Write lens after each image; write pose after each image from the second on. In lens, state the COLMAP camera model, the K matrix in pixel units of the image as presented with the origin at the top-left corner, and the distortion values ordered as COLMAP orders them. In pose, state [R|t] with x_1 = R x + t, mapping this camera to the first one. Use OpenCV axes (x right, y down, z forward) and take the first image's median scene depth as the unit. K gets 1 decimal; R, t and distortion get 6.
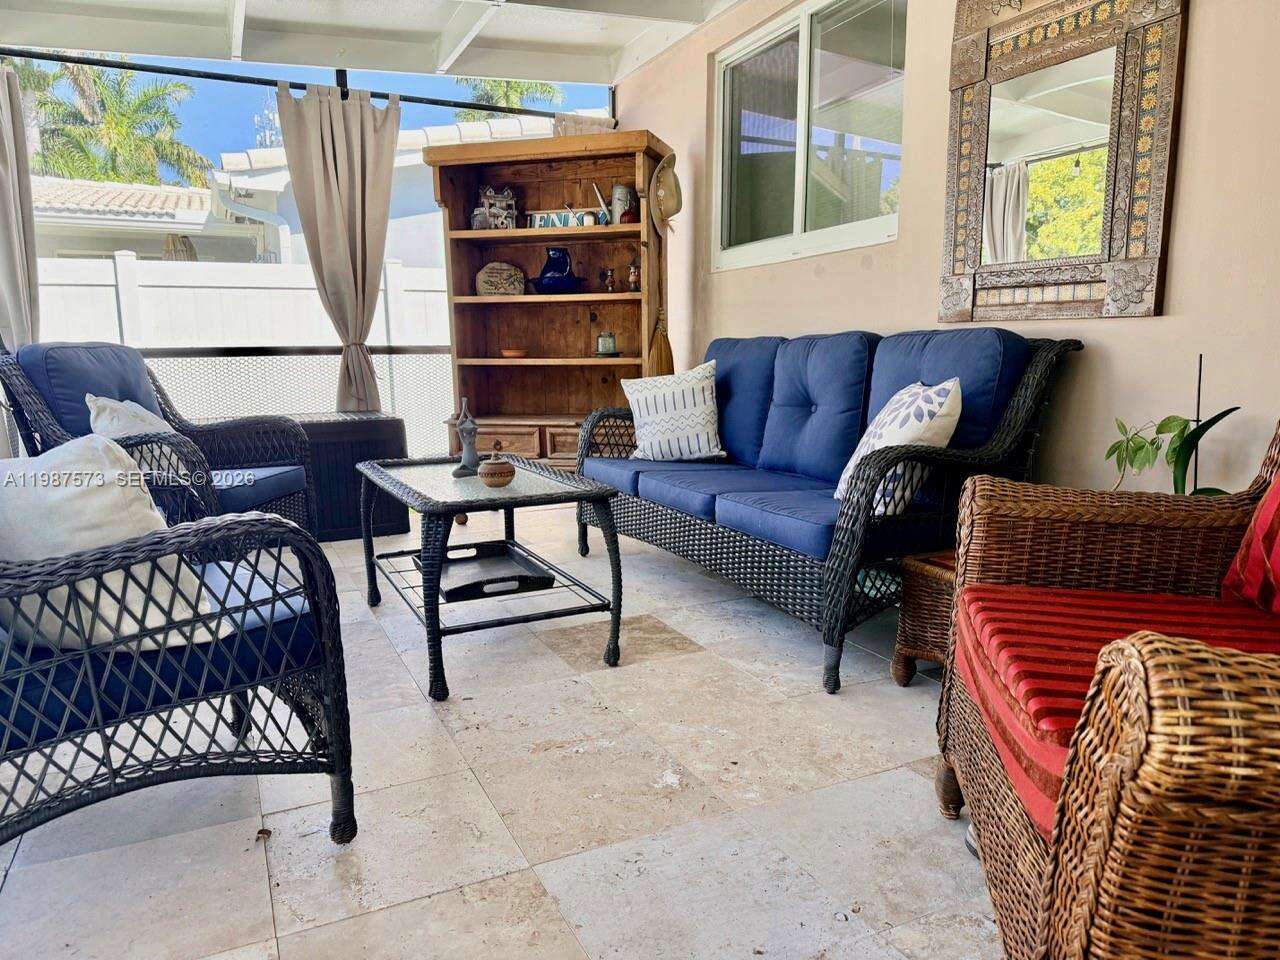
lens RADIAL K [[897.9, 0, 643.2], [0, 897.9, 485.1], [0, 0, 1]] dist [0.029049, -0.042263]
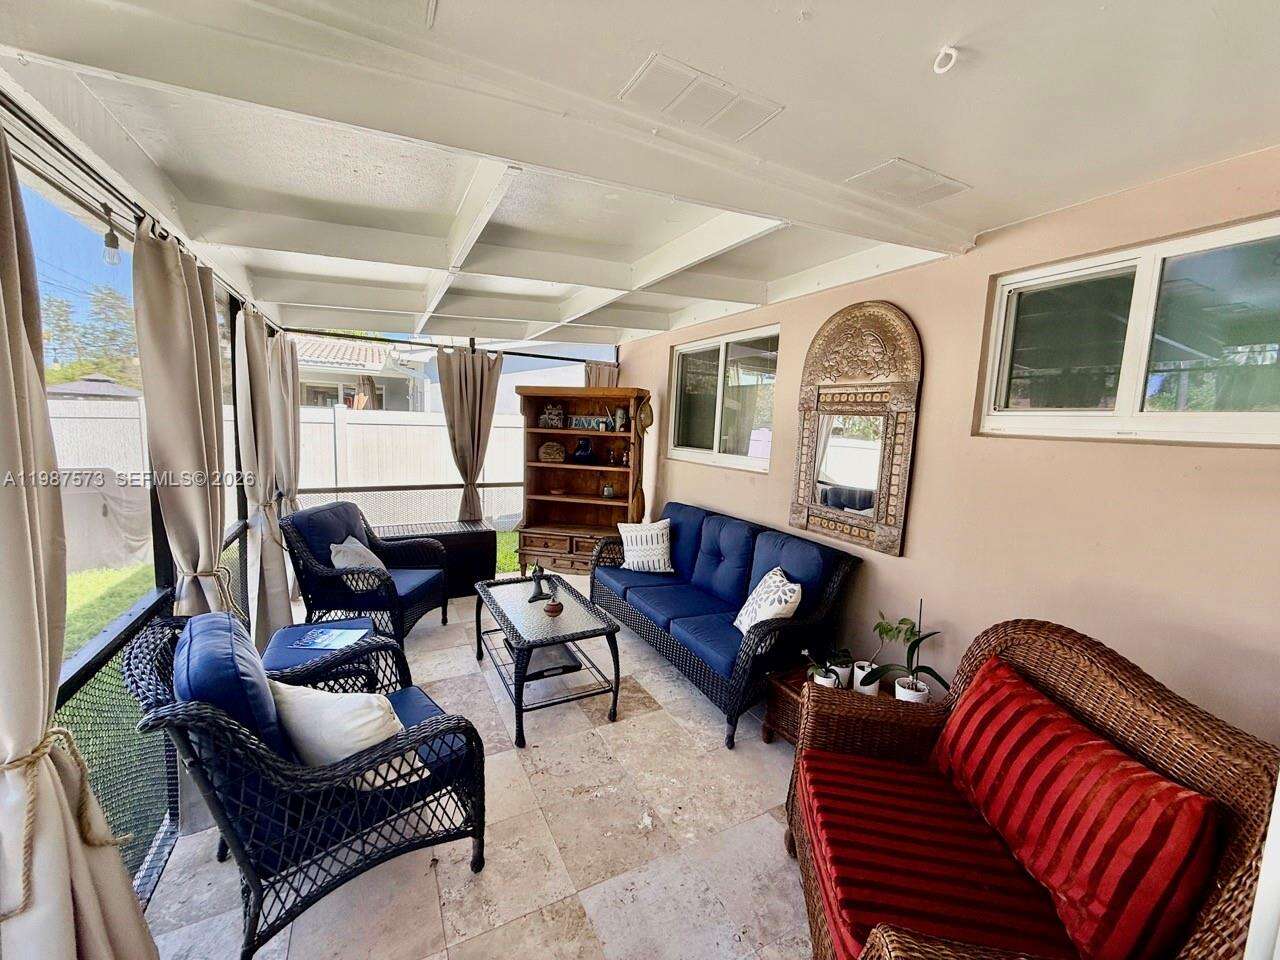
lens RADIAL K [[508.4, 0, 637.8], [0, 508.4, 478.0], [0, 0, 1]] dist [-0.012181, 0.000990]
pose [[0.998200, 0.044296, 0.040430, -0.048505], [-0.042221, 0.997815, -0.050817, -0.257564], [-0.042593, 0.049018, 0.997889, -0.076907]]
